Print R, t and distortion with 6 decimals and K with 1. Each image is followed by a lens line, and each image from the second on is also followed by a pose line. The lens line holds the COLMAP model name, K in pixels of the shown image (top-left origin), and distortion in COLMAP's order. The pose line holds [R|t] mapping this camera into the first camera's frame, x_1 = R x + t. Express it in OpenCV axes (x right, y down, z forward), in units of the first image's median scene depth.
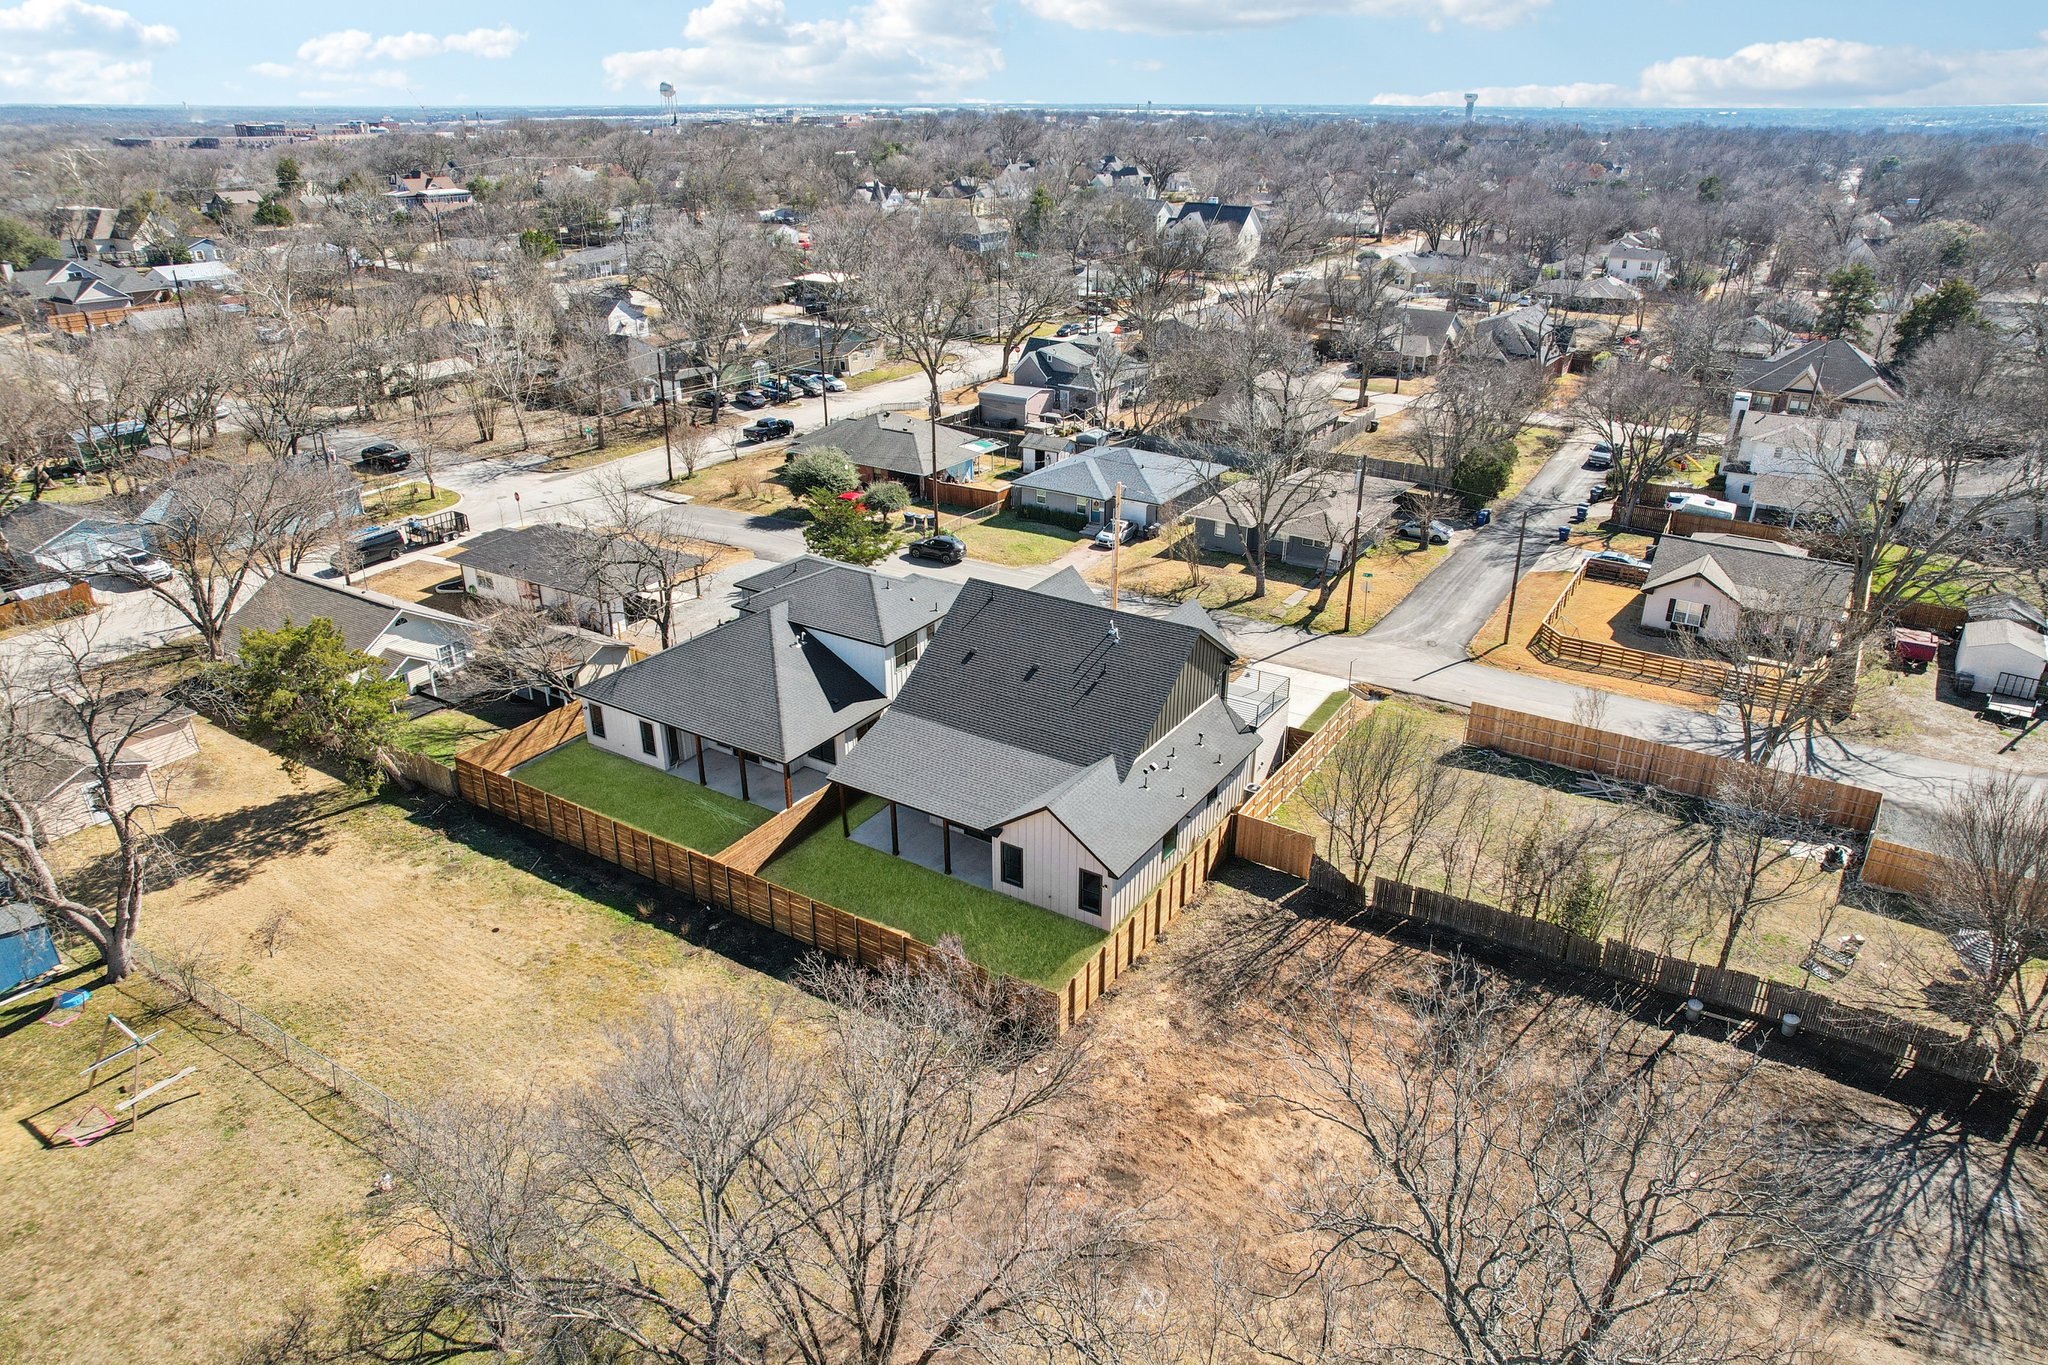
lens RADIAL K [[1313.0, 0, 1027.1], [0, 1313.0, 685.4], [0, 0, 1]] dist [-0.071062, 0.061547]
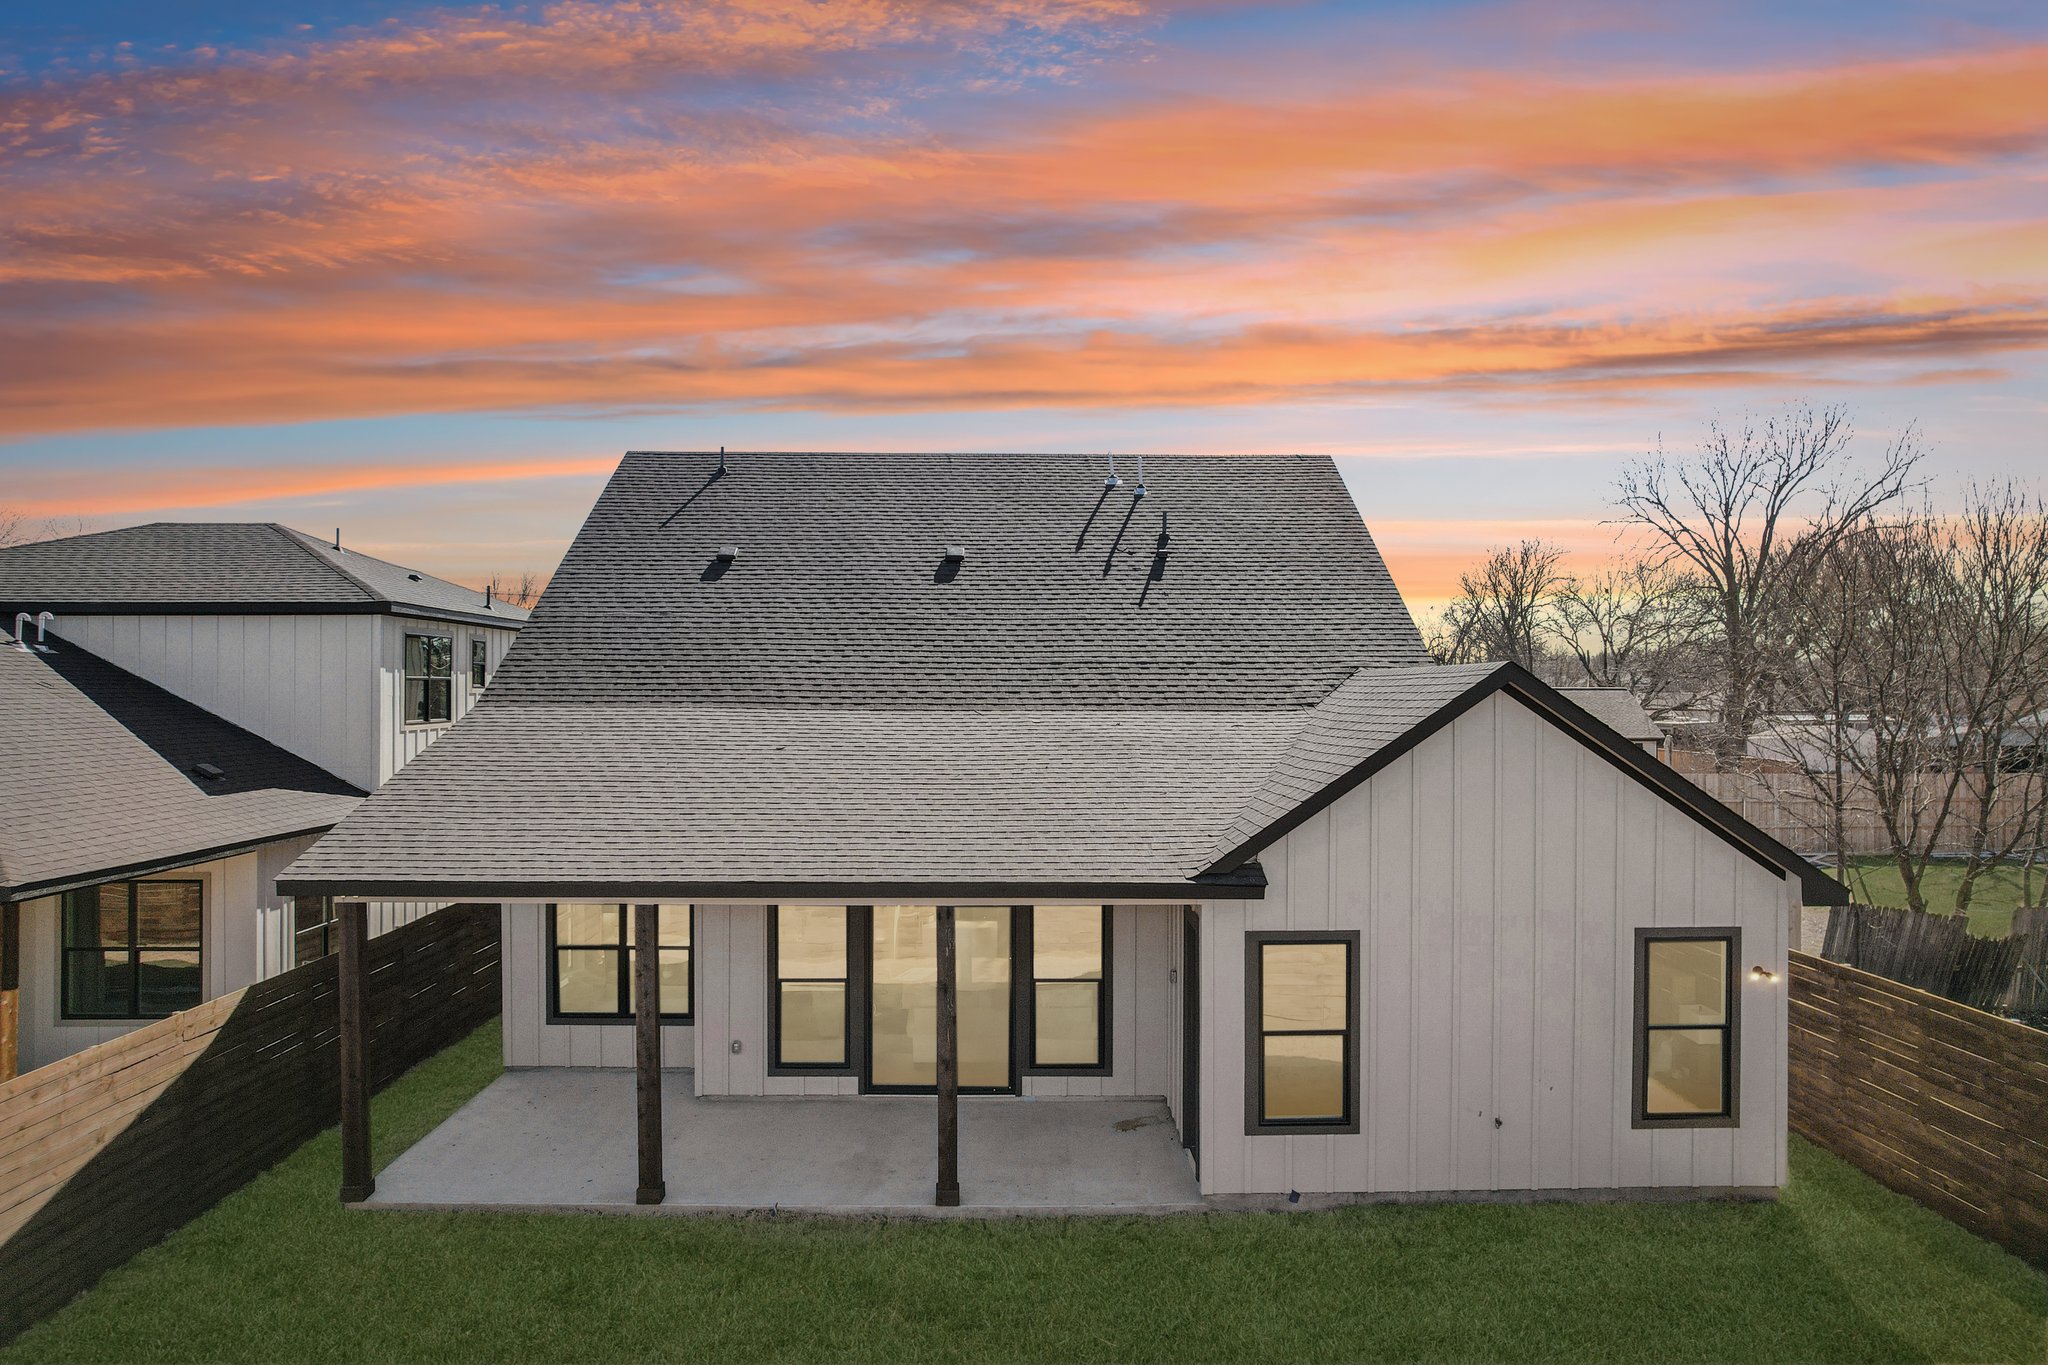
lens RADIAL K [[1318.0, 0, 1024.0], [0, 1318.0, 682.5], [0, 0, 1]] dist [-0.044075, 0.002608]
pose [[0.833018, 0.011088, 0.553135, -0.146414], [0.222838, 0.908387, -0.353802, 0.123242], [-0.506383, 0.417983, 0.754232, 0.669656]]
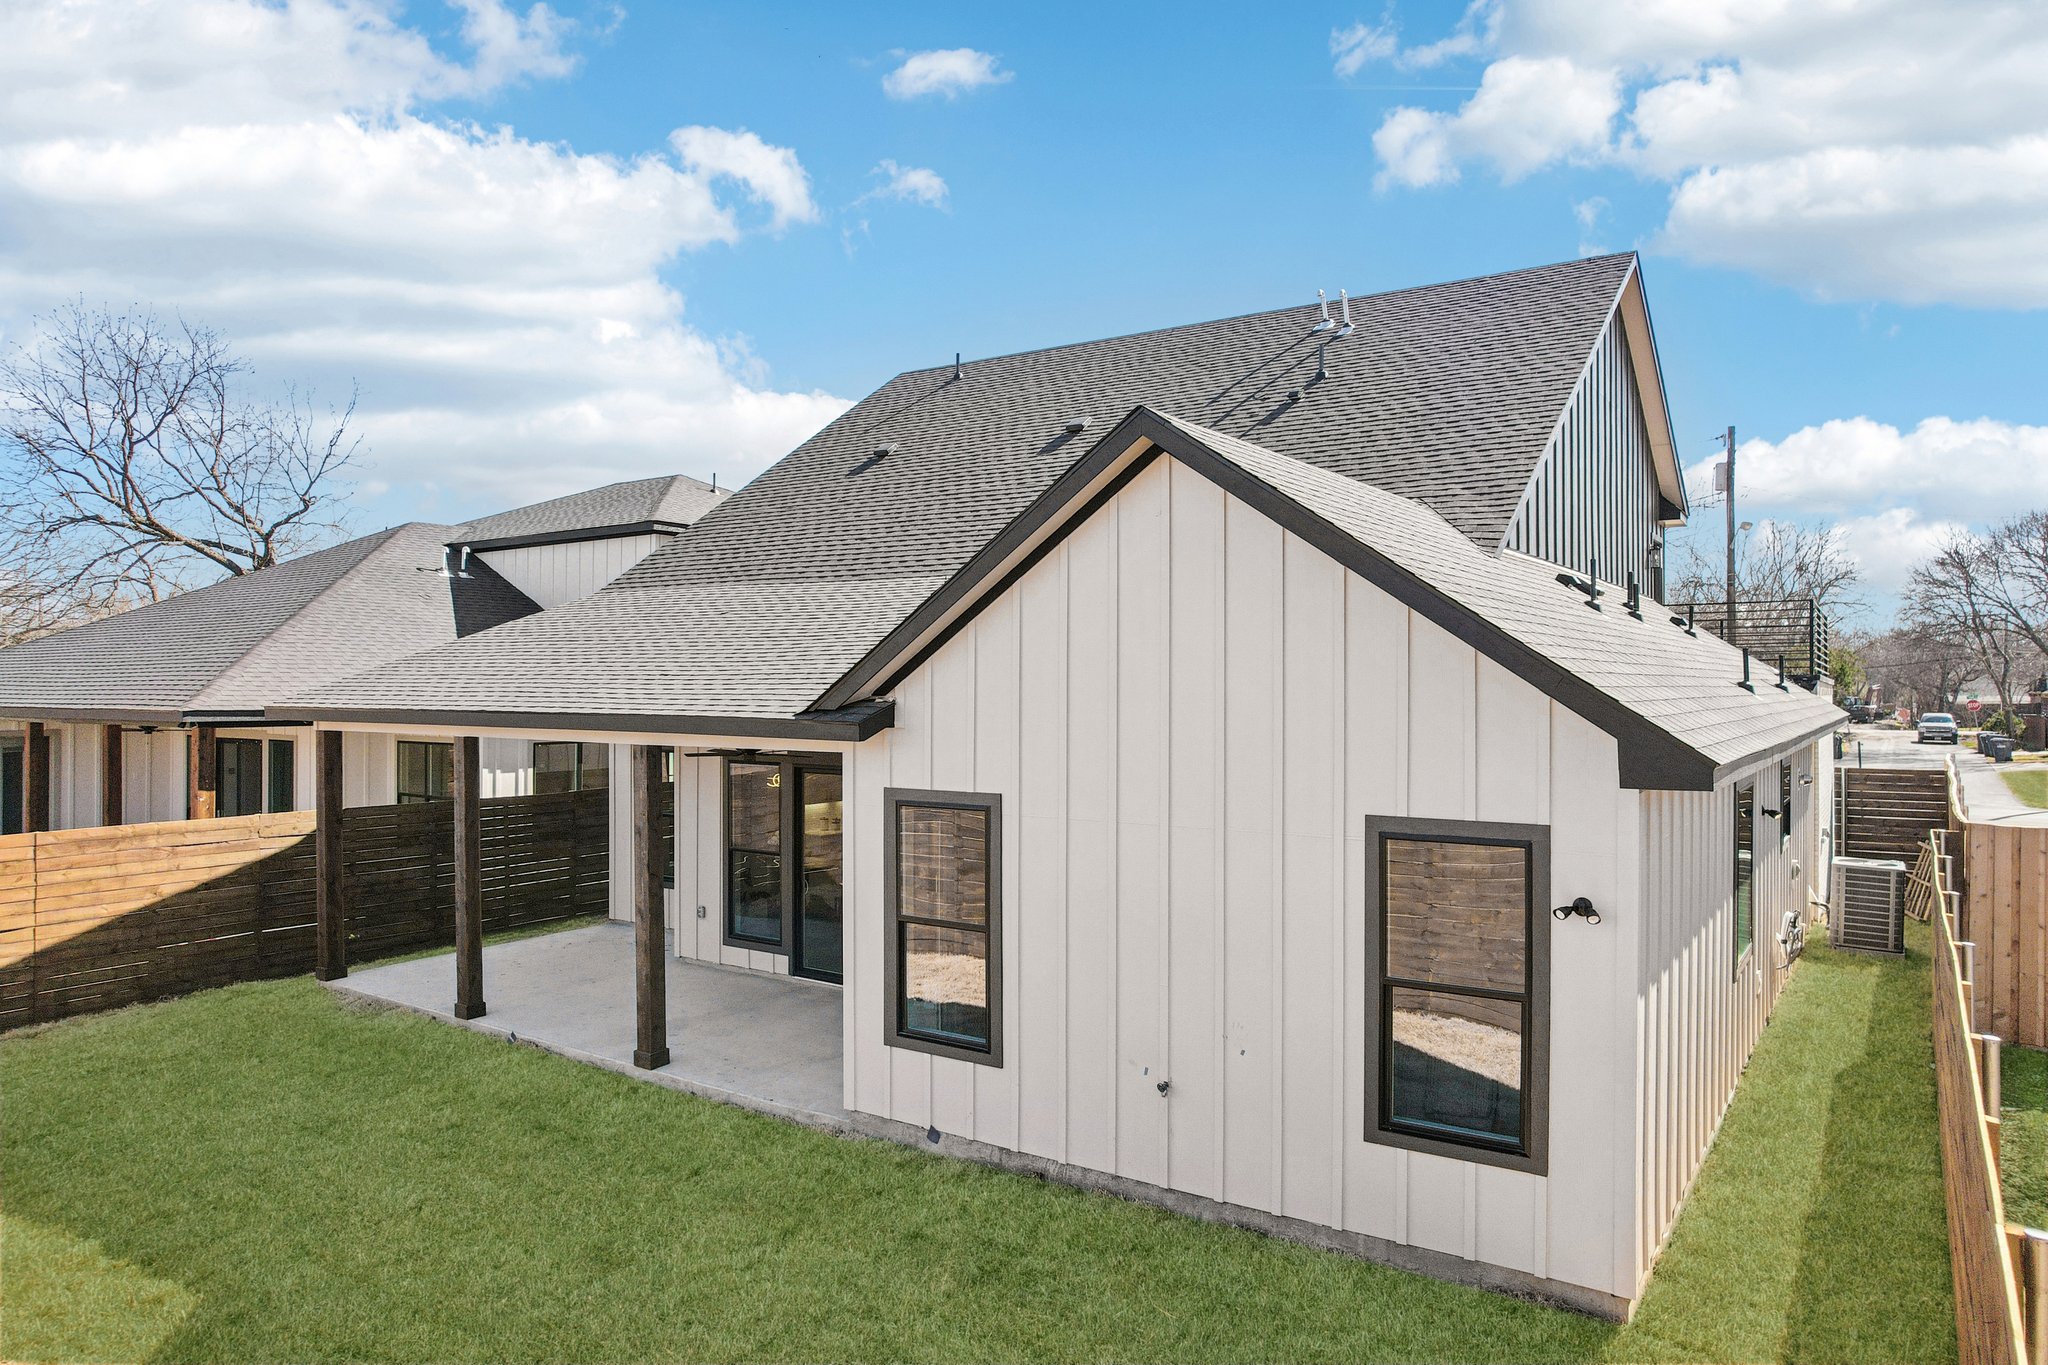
lens RADIAL K [[1318.0, 0, 1024.0], [0, 1318.0, 682.5], [0, 0, 1]] dist [-0.044075, 0.002608]
pose [[0.999123, 0.012134, -0.040069, 0.005067], [-0.027828, 0.907526, -0.419072, 0.147585], [0.031278, 0.419820, 0.907068, 0.669664]]
